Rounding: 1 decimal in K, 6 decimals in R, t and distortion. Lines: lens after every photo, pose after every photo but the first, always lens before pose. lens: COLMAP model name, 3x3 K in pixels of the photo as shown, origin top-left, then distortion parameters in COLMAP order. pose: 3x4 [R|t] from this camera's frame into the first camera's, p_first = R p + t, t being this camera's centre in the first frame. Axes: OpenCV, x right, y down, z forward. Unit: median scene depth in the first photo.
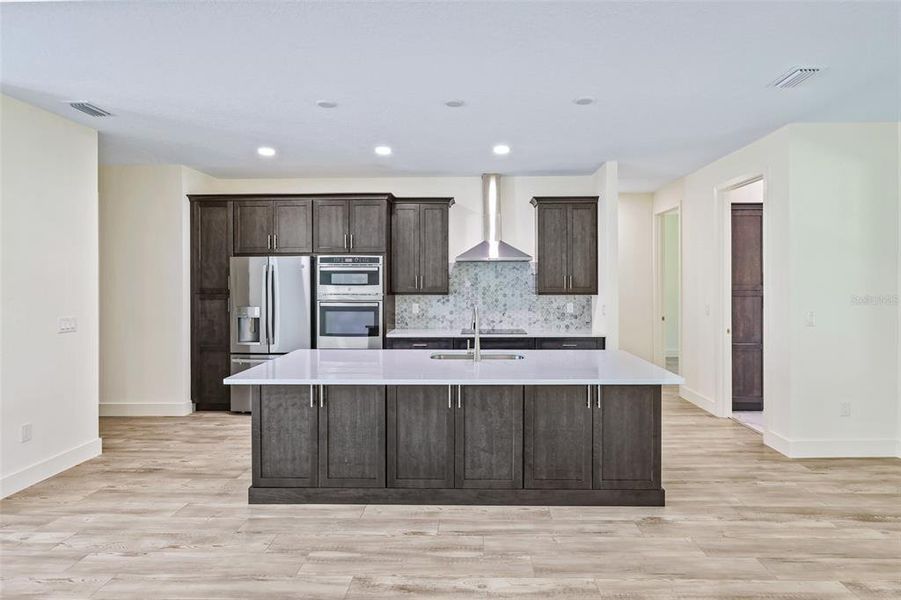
lens RADIAL K [[484.4, 0, 464.7], [0, 484.4, 287.2], [0, 0, 1]] dist [-0.001749, -0.001764]
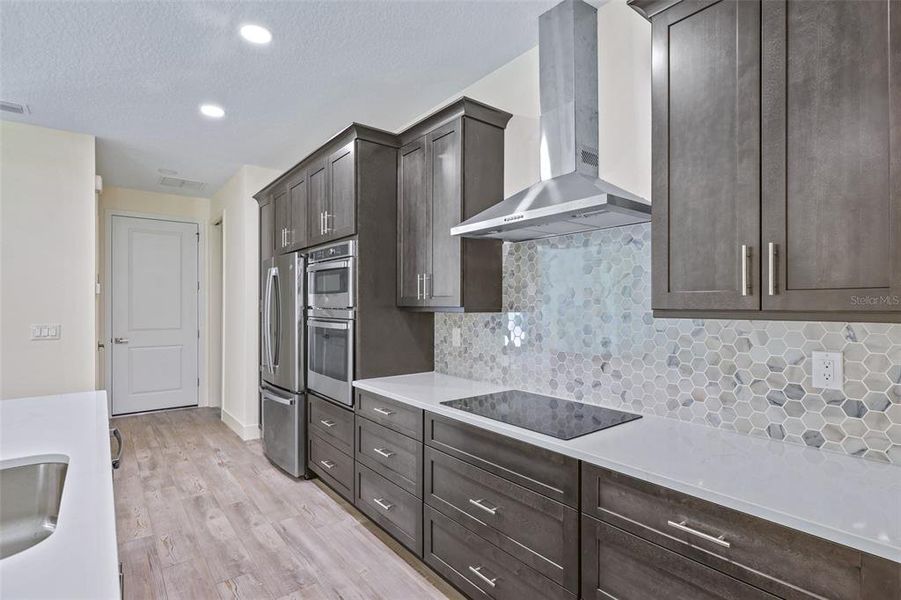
lens RADIAL K [[444.5, 0, 448.9], [0, 444.5, 306.4], [0, 0, 1]] dist [-0.000969, 0.001047]
pose [[0.634430, 0.006659, -0.772952, 0.301528], [-0.009417, 0.999955, 0.000885, 0.010544], [0.772923, 0.006718, 0.634464, 0.758812]]
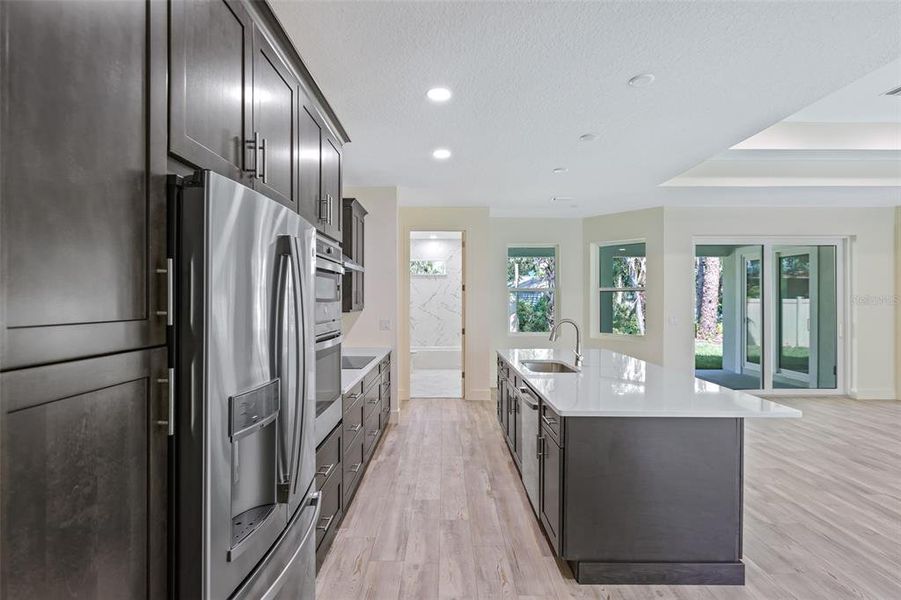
lens RADIAL K [[444.5, 0, 454.2], [0, 444.5, 301.8], [0, 0, 1]] dist [-0.000969, 0.001047]
pose [[-0.043810, -0.003902, 0.999032, -0.677769], [0.008417, 0.999955, 0.004274, -0.004904], [-0.999004, 0.008596, -0.043775, 0.892272]]
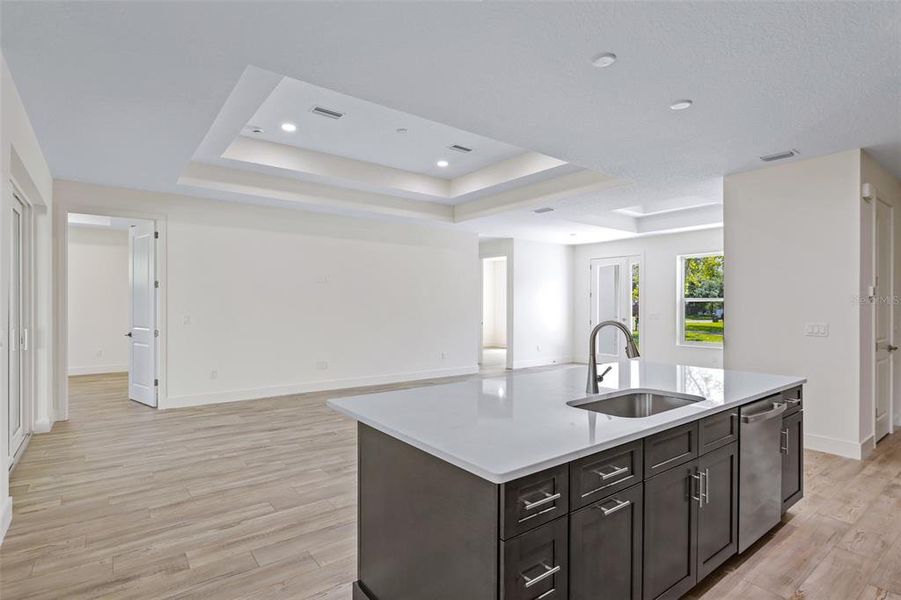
lens RADIAL K [[444.5, 0, 454.9], [0, 444.5, 303.1], [0, 0, 1]] dist [-0.000969, 0.001047]
pose [[-0.782478, -0.002691, -0.622673, 0.409472], [-0.008917, 0.999937, 0.006884, 0.007113], [0.622615, 0.010939, -0.782452, 0.932580]]
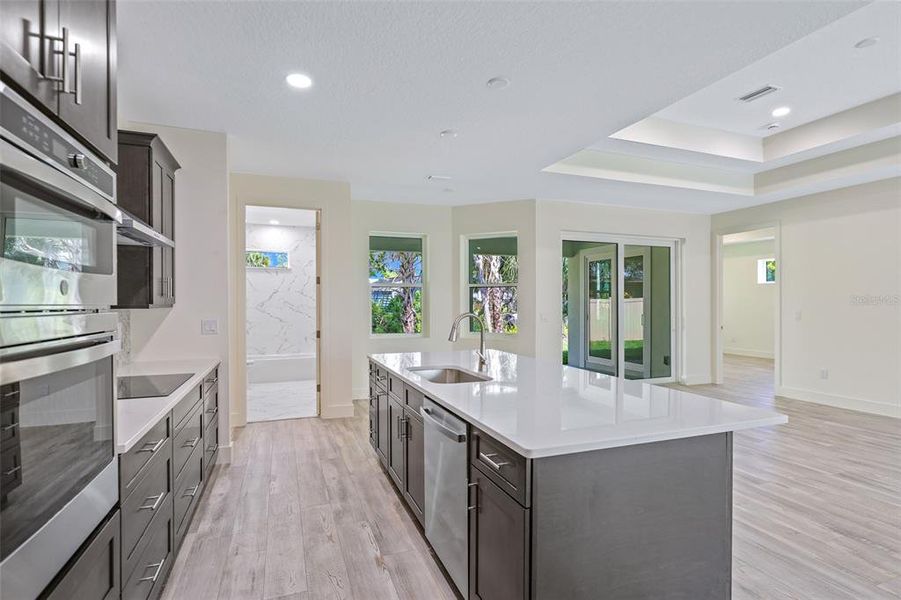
lens RADIAL K [[444.5, 0, 453.0], [0, 444.5, 304.0], [0, 0, 1]] dist [-0.000969, 0.001047]
pose [[-0.382129, -0.000248, 0.924109, -0.488711], [0.012194, 0.999912, 0.005311, 0.012863], [-0.924028, 0.013298, -0.382093, 0.914260]]
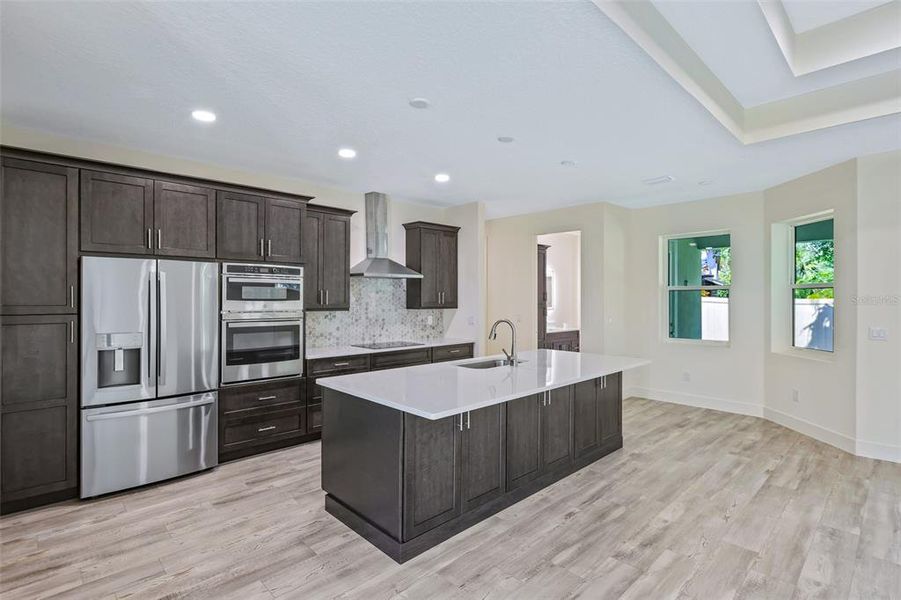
lens RADIAL K [[444.5, 0, 454.1], [0, 444.5, 300.7], [0, 0, 1]] dist [-0.000969, 0.001047]
pose [[0.695192, -0.000552, 0.718824, -0.558028], [0.003050, 0.999993, -0.002182, -0.001342], [-0.718818, 0.003710, 0.695189, 0.241893]]
